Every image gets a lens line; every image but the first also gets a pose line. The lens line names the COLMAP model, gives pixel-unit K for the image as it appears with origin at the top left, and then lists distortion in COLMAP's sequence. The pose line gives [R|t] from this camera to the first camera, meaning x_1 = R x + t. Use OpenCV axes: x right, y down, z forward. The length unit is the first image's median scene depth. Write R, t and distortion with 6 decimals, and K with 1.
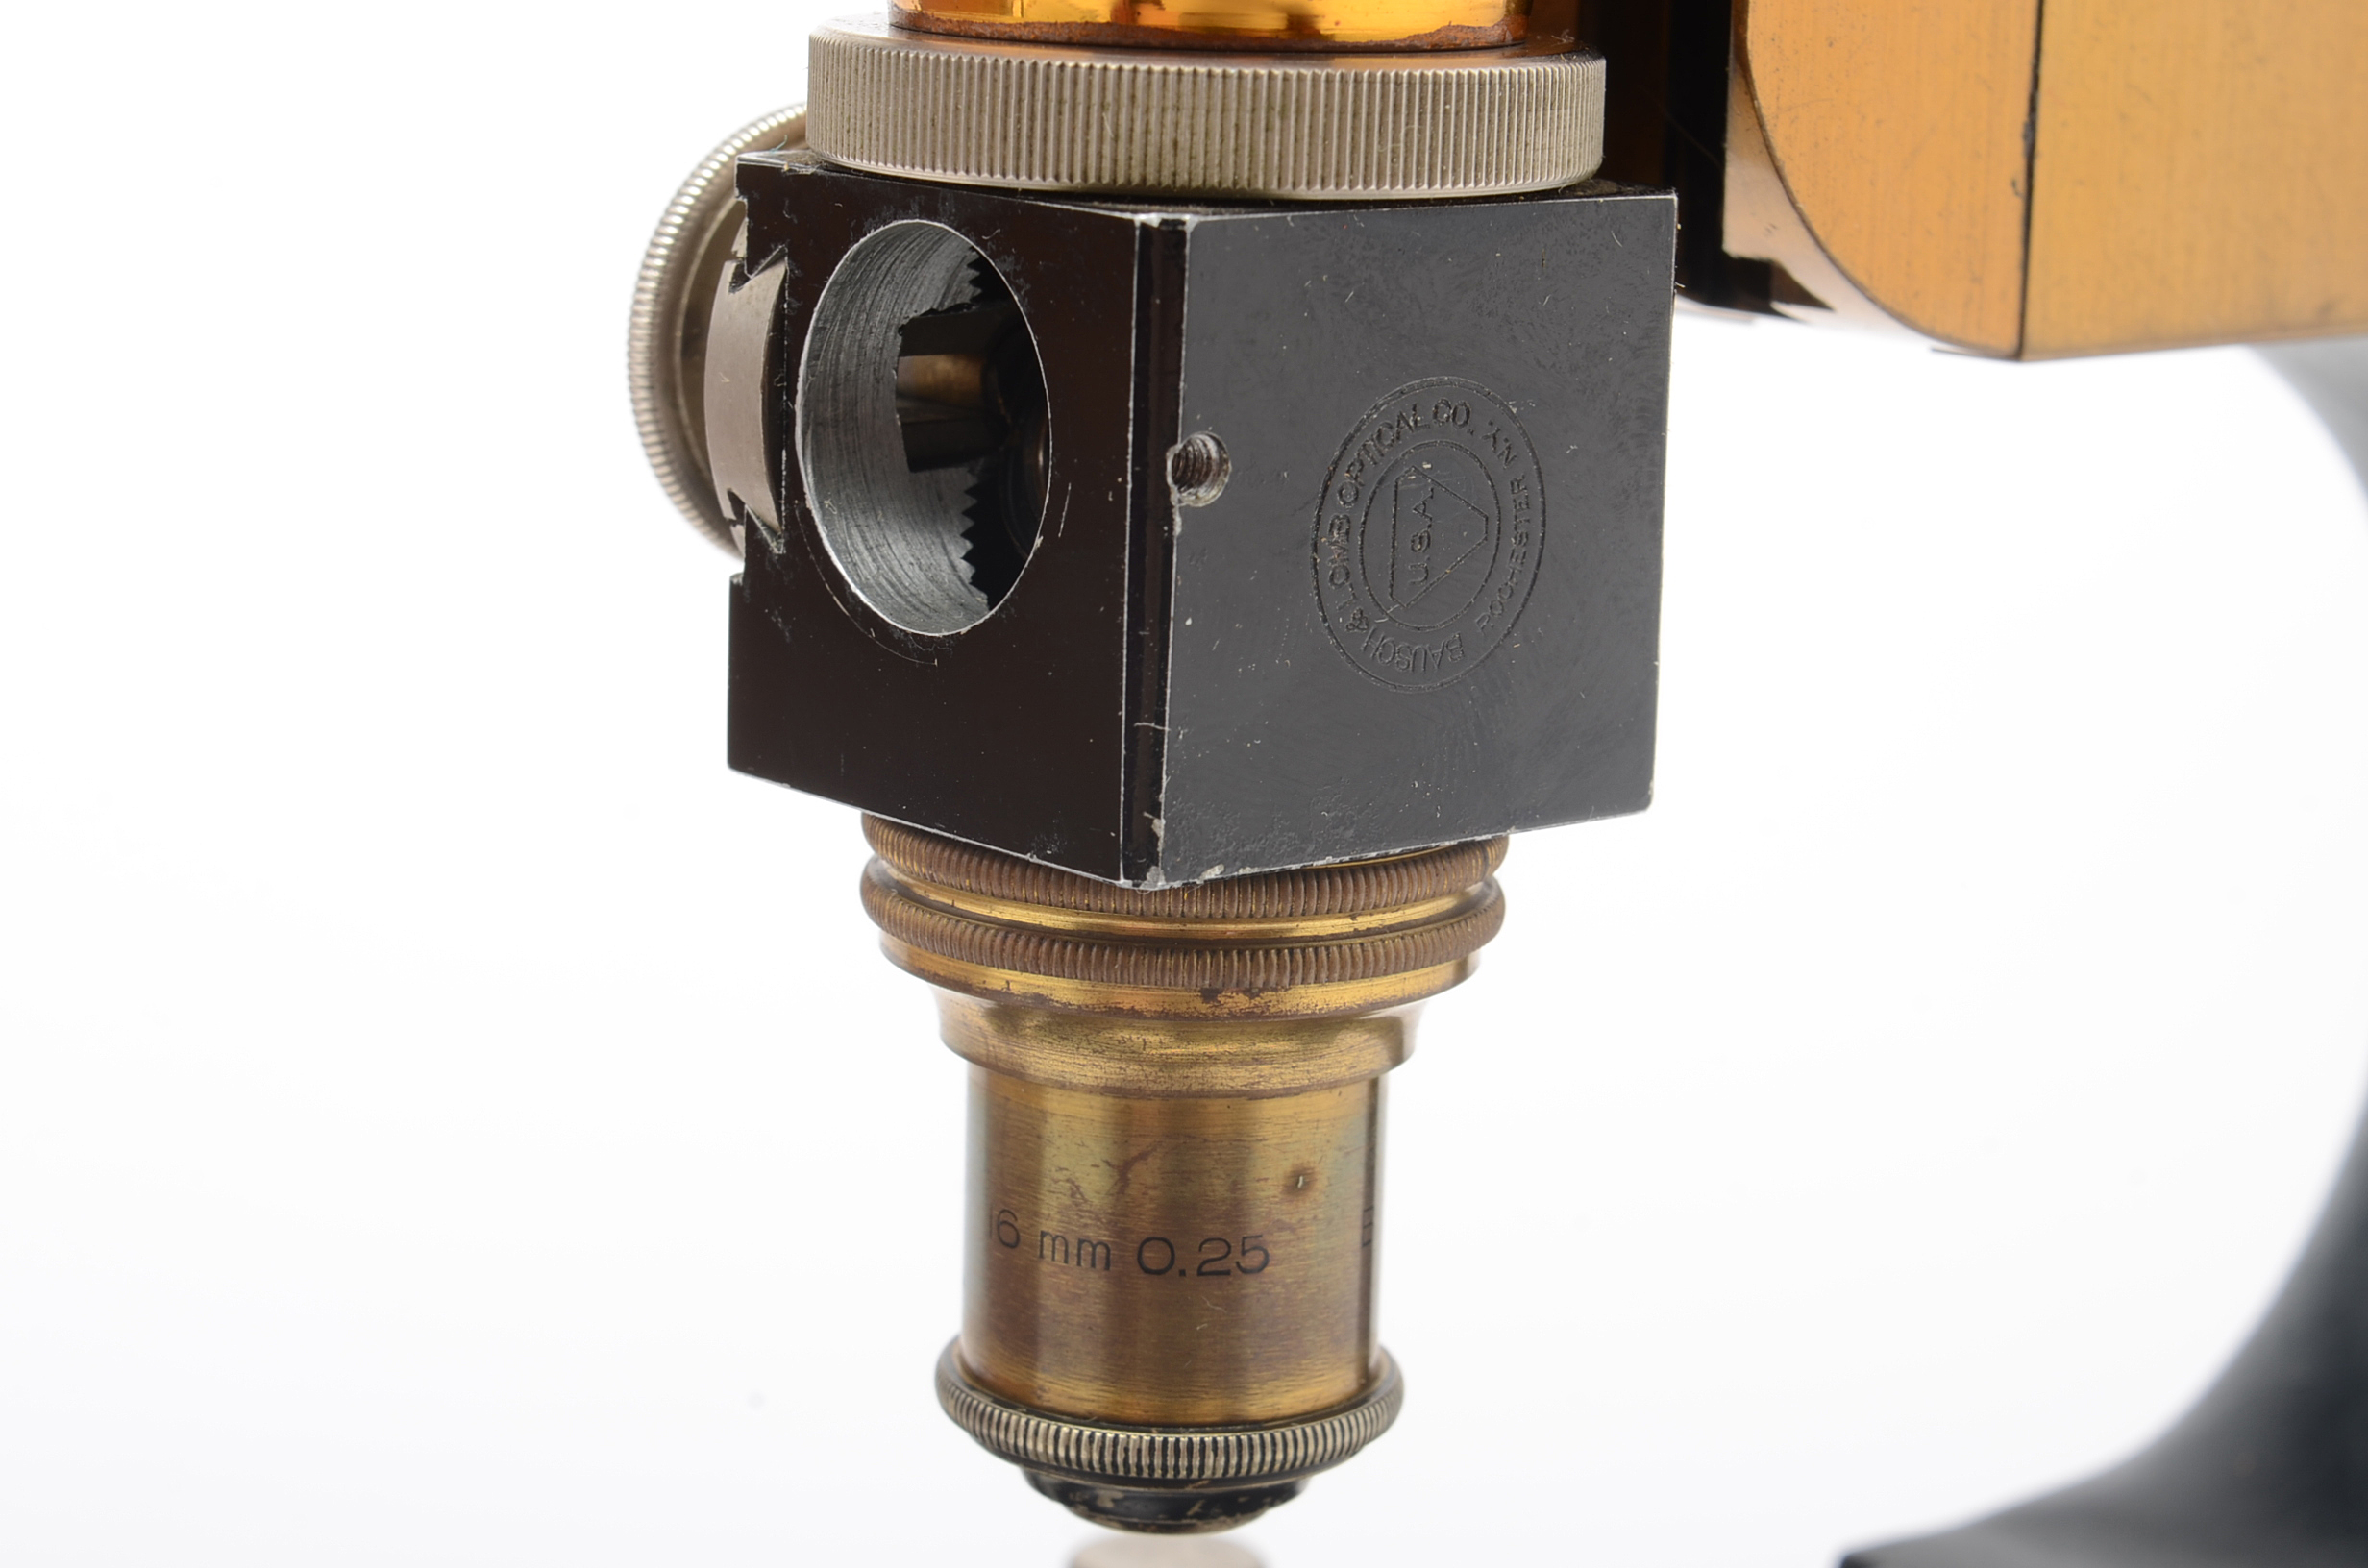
lens RADIAL K [[5625.2, 0, 1179.3], [0, 5625.2, 785.0], [0, 0, 1]] dist [0.005287, 0.000000]
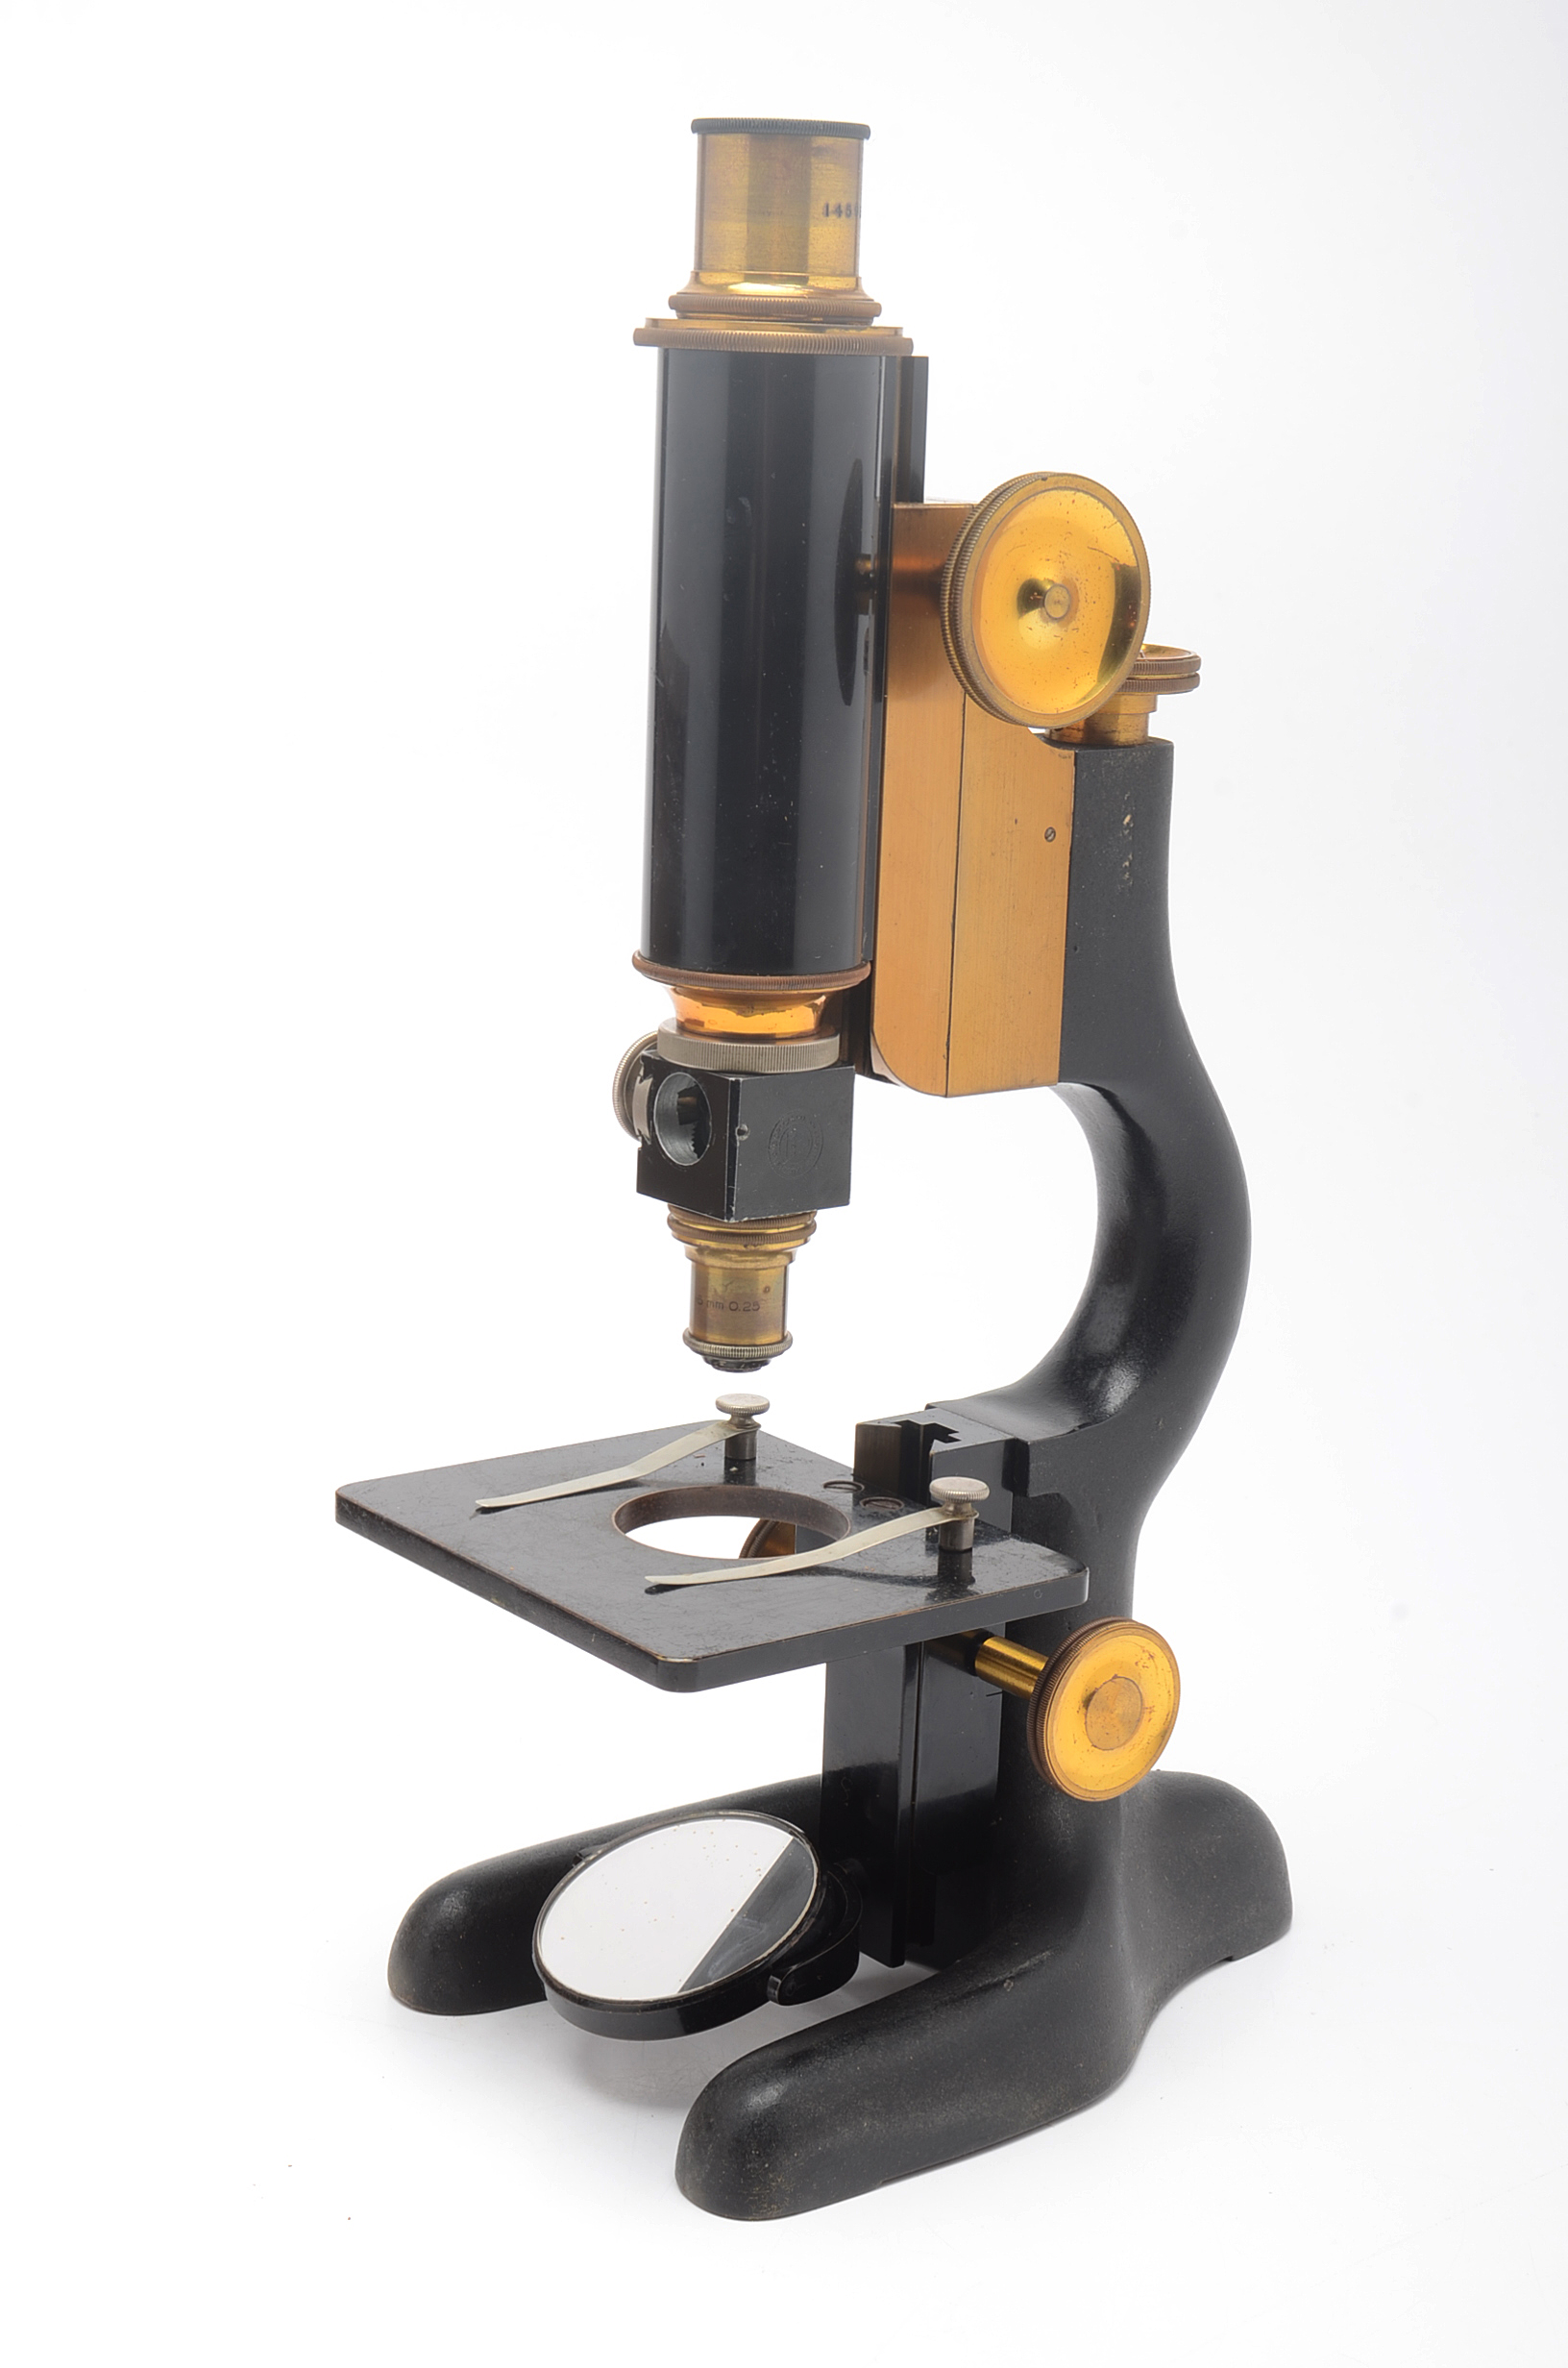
lens RADIAL K [[4575.2, 0, 783.6], [0, 4575.2, 1186.5], [0, 0, 1]] dist [-0.049688, 0.000000]
pose [[0.999625, 0.014905, -0.022975, 0.114462], [-0.014363, 0.999619, 0.023577, -0.092730], [0.023318, -0.023239, 0.999458, -2.536702]]
